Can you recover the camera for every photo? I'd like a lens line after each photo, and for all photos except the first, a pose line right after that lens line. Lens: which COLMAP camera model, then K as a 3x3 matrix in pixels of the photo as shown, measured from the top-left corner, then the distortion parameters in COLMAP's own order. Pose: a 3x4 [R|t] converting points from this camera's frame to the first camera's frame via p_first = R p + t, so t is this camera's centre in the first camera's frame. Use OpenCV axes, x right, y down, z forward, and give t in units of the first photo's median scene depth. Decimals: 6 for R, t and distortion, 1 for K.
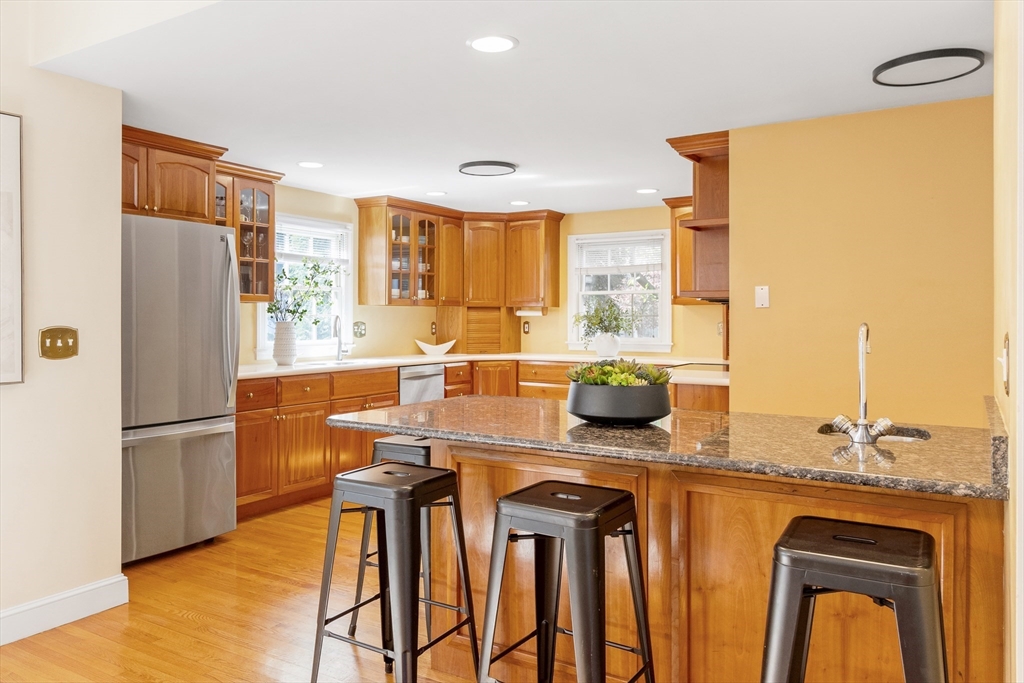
lens RADIAL K [[739.4, 0, 483.4], [0, 739.4, 318.8], [0, 0, 1]] dist [-0.001650, 0.005176]
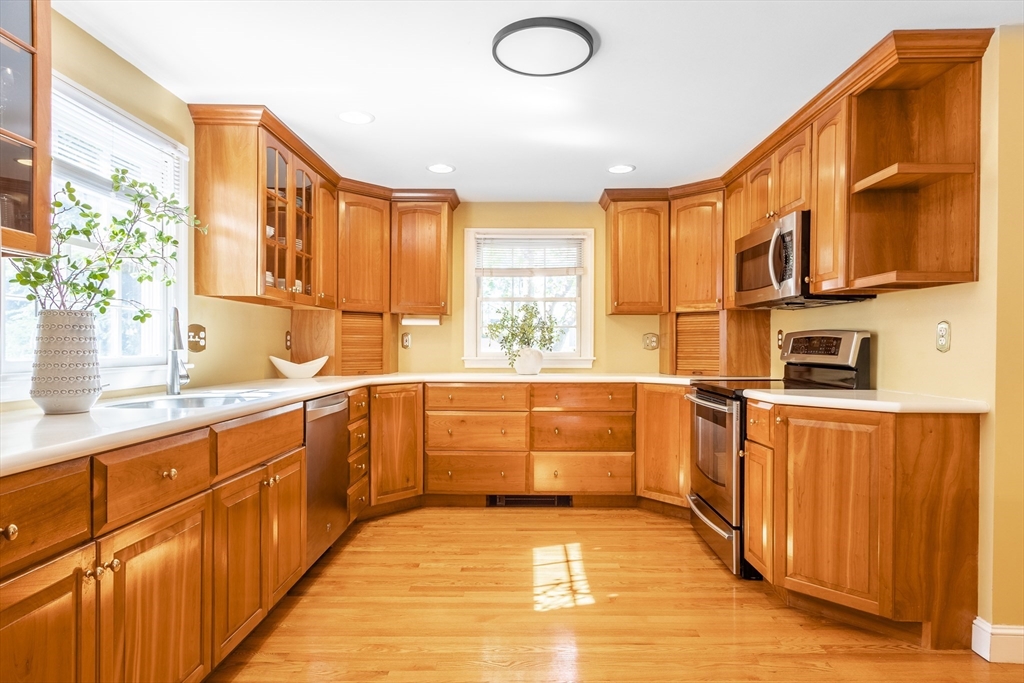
lens RADIAL K [[562.7, 0, 516.9], [0, 562.7, 347.0], [0, 0, 1]] dist [0.025996, 0.000311]
pose [[0.850958, 0.001821, 0.525230, -0.188677], [-0.004364, 0.999984, 0.003603, 0.018960], [-0.525215, -0.005359, 0.850953, 0.499400]]
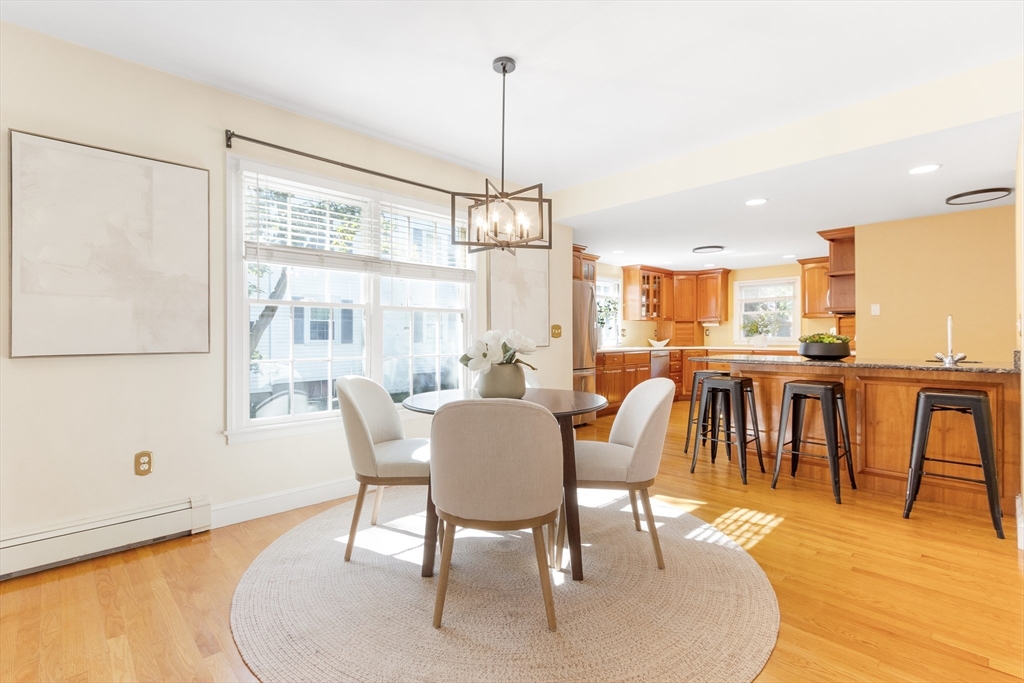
lens RADIAL K [[457.0, 0, 512.9], [0, 457.0, 333.8], [0, 0, 1]] dist [-0.001241, -0.001067]
pose [[0.971250, -0.004306, -0.238022, -0.165736], [0.003057, 0.999980, -0.005614, 0.023468], [0.238041, 0.004725, 0.971244, -0.251586]]
